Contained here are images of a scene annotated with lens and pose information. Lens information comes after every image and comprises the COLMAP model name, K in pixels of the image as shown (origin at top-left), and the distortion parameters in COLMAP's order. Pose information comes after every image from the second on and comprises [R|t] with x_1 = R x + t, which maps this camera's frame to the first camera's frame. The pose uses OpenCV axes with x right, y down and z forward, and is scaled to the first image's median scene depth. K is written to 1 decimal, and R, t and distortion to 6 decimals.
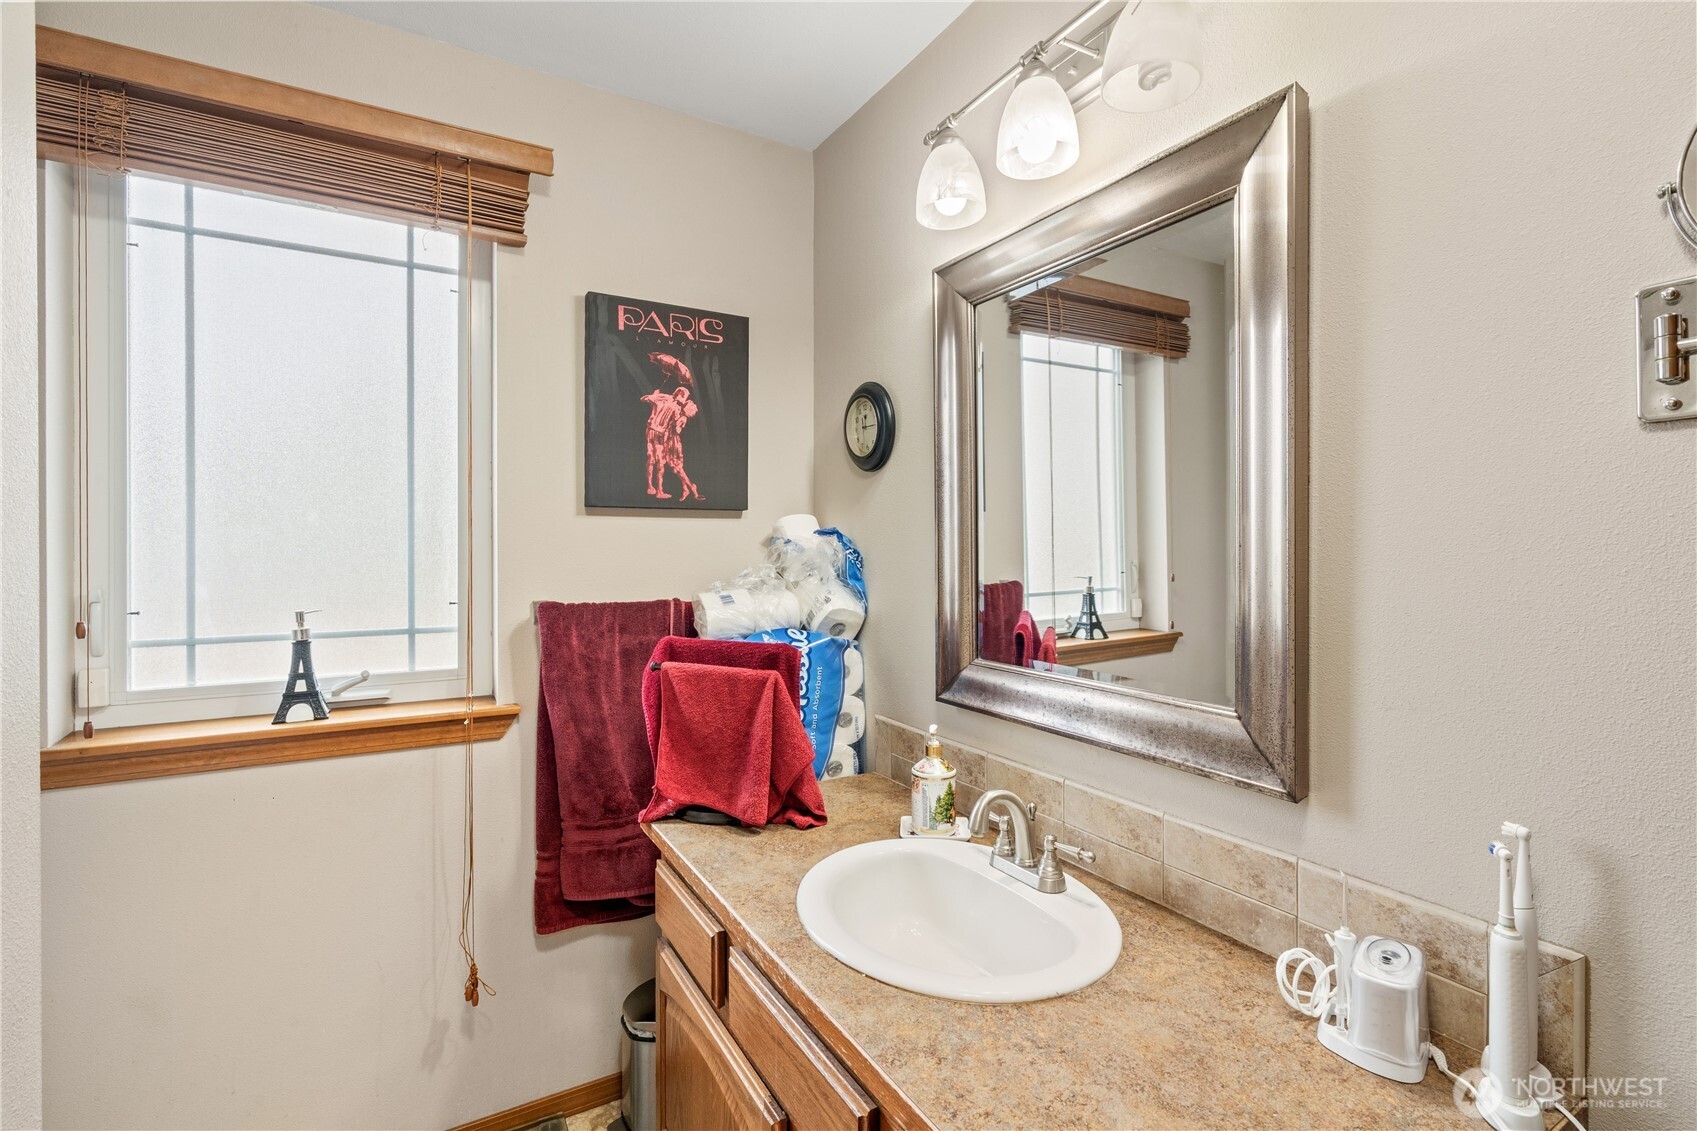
lens RADIAL K [[766.6, 0, 848.3], [0, 766.6, 549.1], [0, 0, 1]] dist [-0.003024, 0.000387]
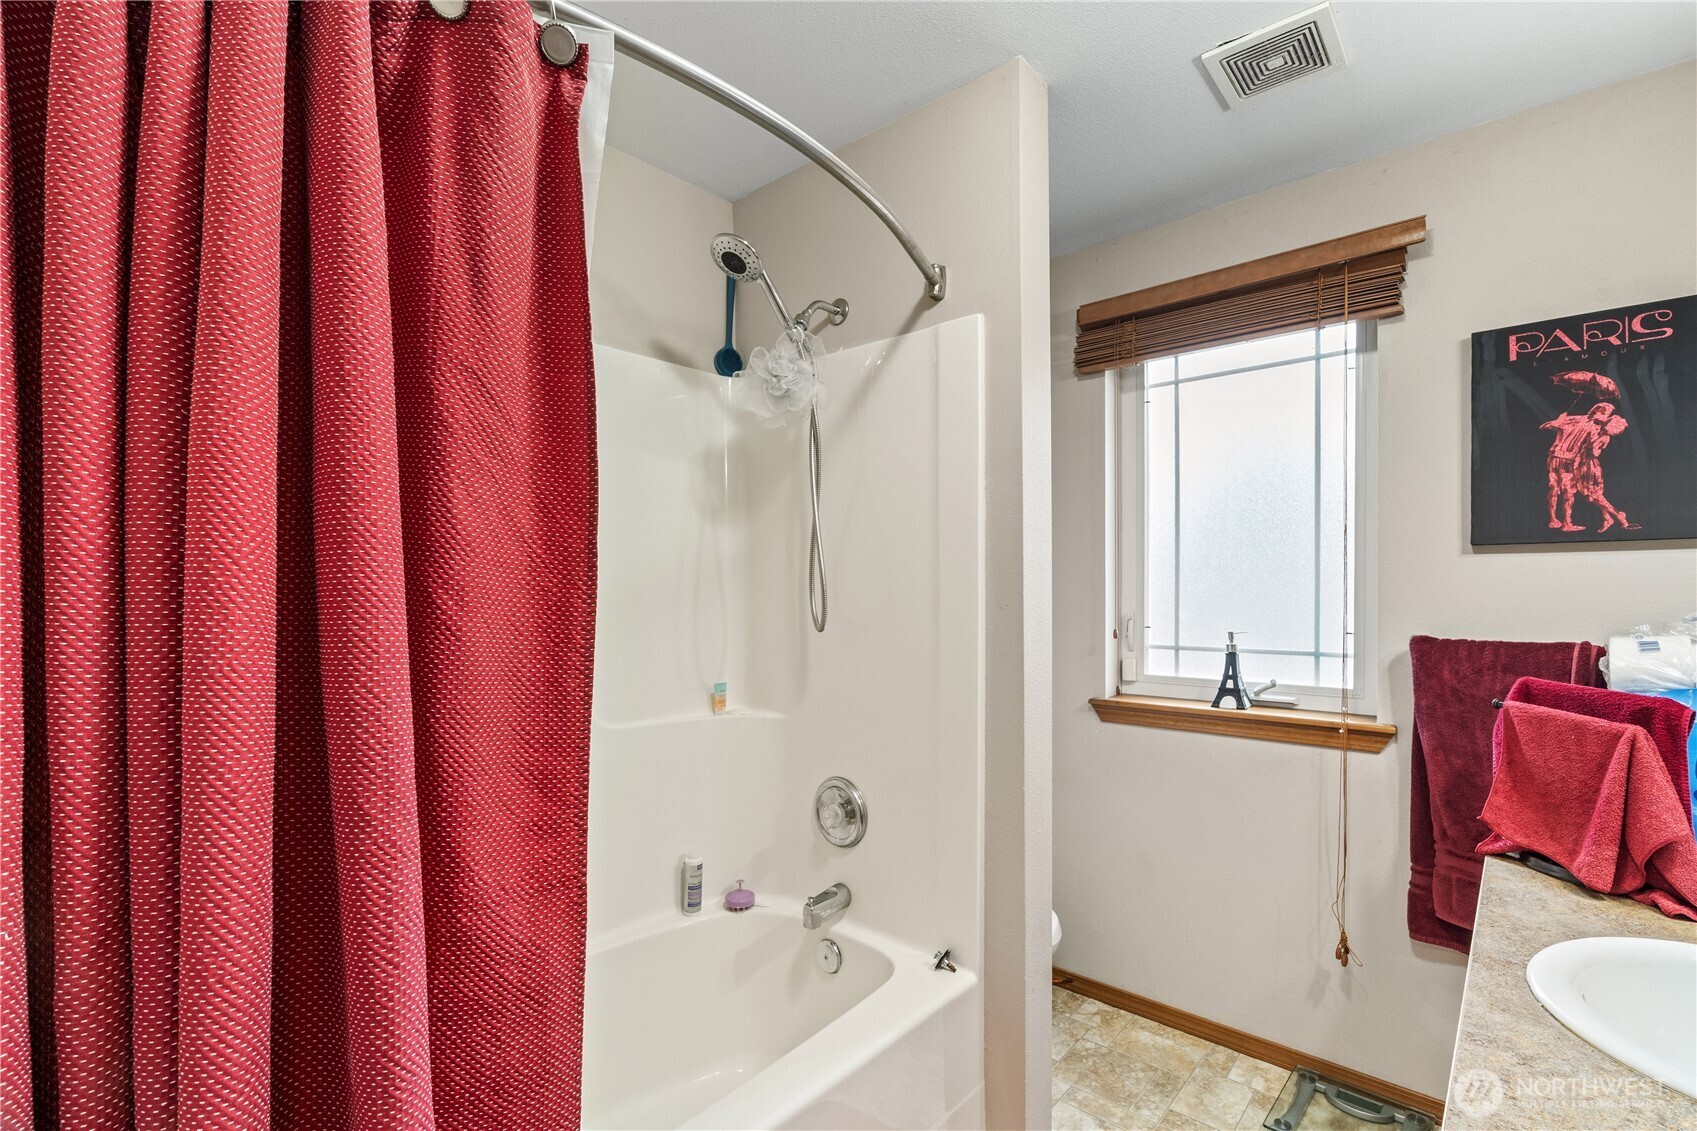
lens RADIAL K [[766.6, 0, 847.8], [0, 766.6, 564.8], [0, 0, 1]] dist [-0.003024, 0.000387]
pose [[0.307554, -0.030590, -0.951039, 0.397032], [0.002310, 0.999504, -0.031401, 0.000450], [0.951528, 0.007461, 0.307472, -0.107487]]
